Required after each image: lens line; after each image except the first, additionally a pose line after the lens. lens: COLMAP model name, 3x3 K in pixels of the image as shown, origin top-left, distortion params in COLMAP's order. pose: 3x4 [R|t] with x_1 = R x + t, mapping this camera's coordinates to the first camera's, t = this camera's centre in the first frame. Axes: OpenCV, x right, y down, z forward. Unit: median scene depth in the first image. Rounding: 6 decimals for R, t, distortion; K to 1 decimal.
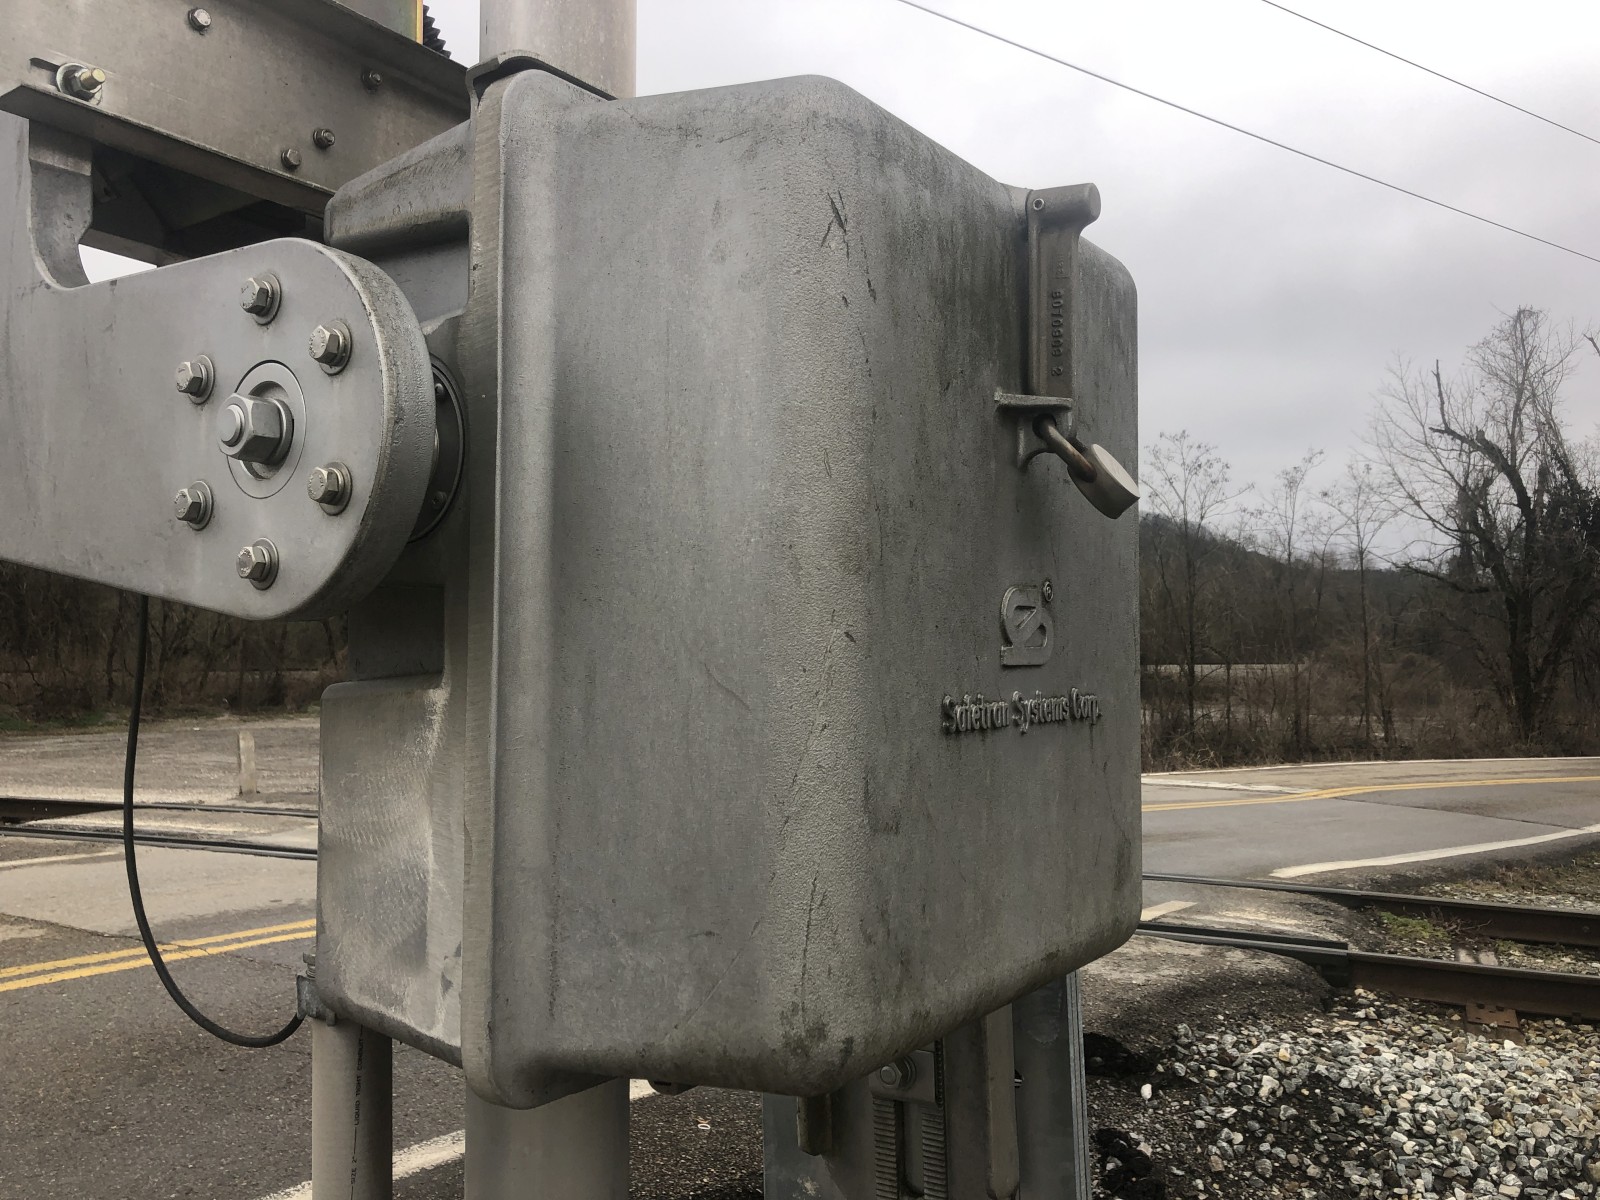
lens RADIAL K [[1303.7, 0, 808.6], [0, 1303.7, 593.3], [0, 0, 1]] dist [0.010129, 0.016214]
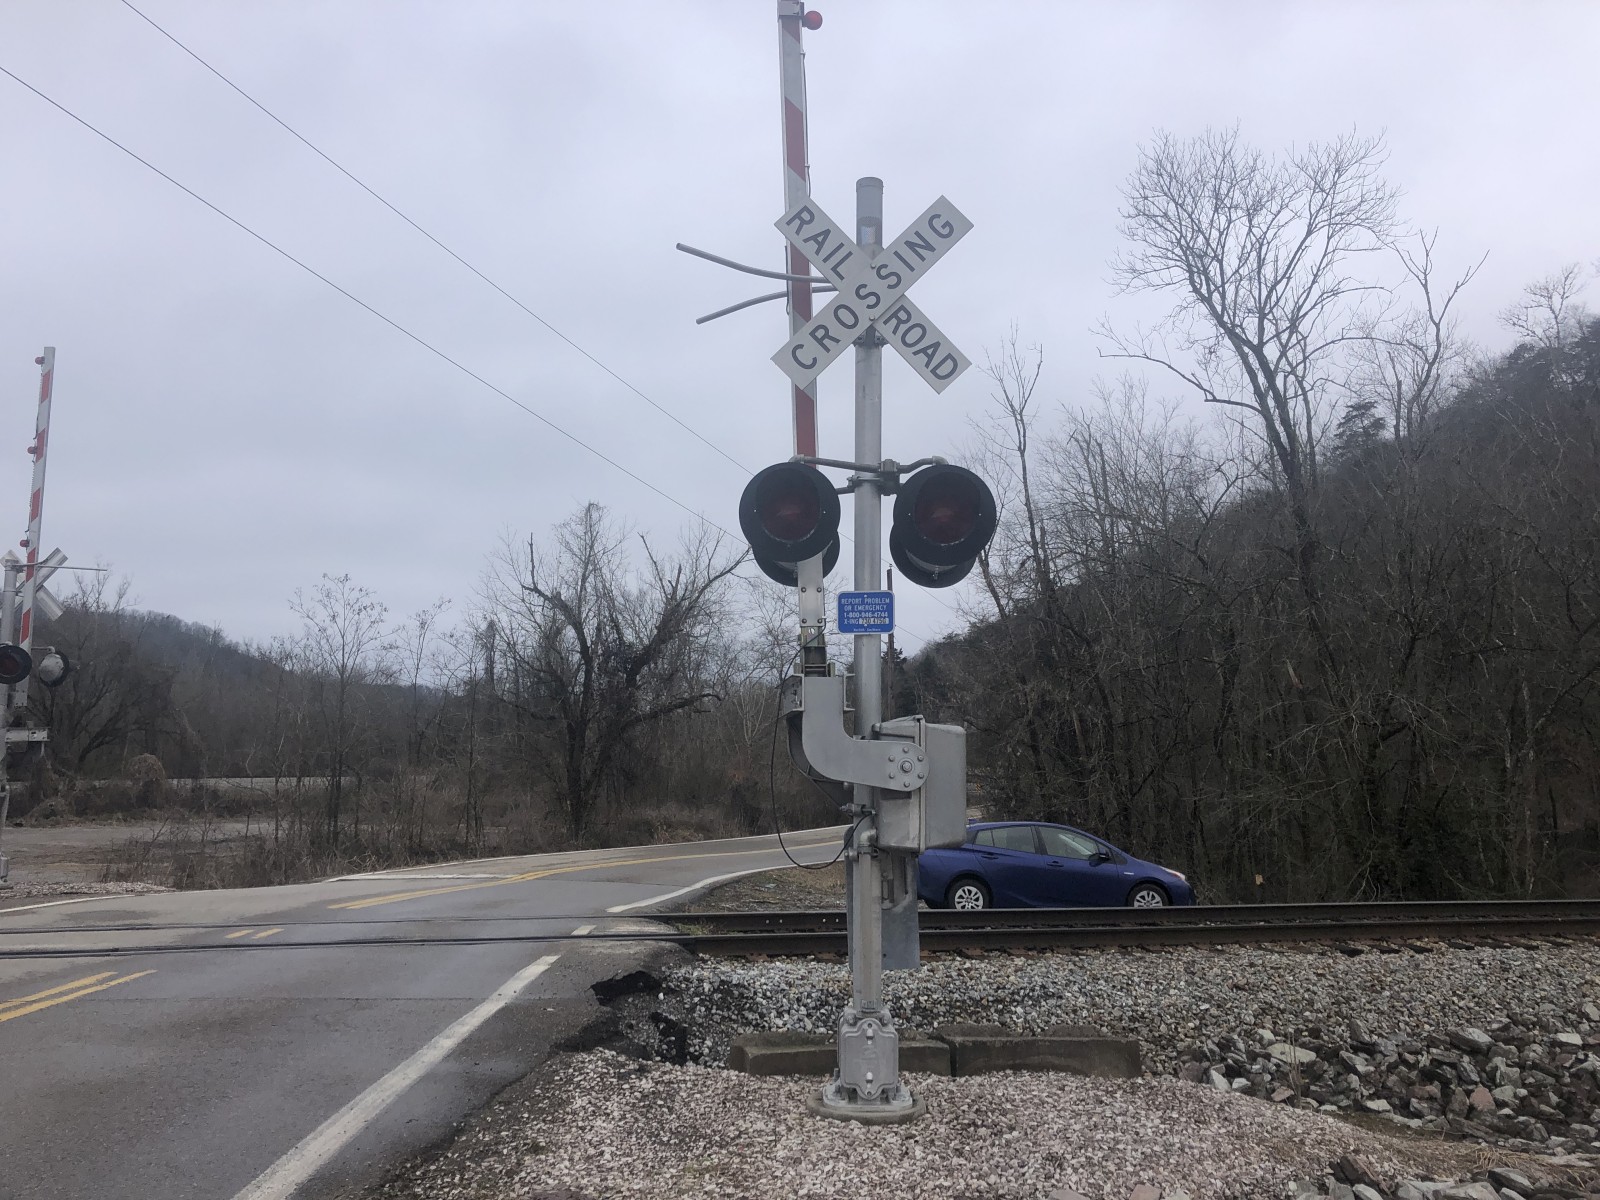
lens RADIAL K [[1299.6, 0, 799.2], [0, 1299.6, 580.2], [0, 0, 1]] dist [0.058349, -0.099806]
pose [[0.751390, 0.091631, 0.653466, -0.144037], [-0.029655, 0.994000, -0.105282, -0.009356], [-0.659192, 0.059729, 0.749599, -0.107440]]
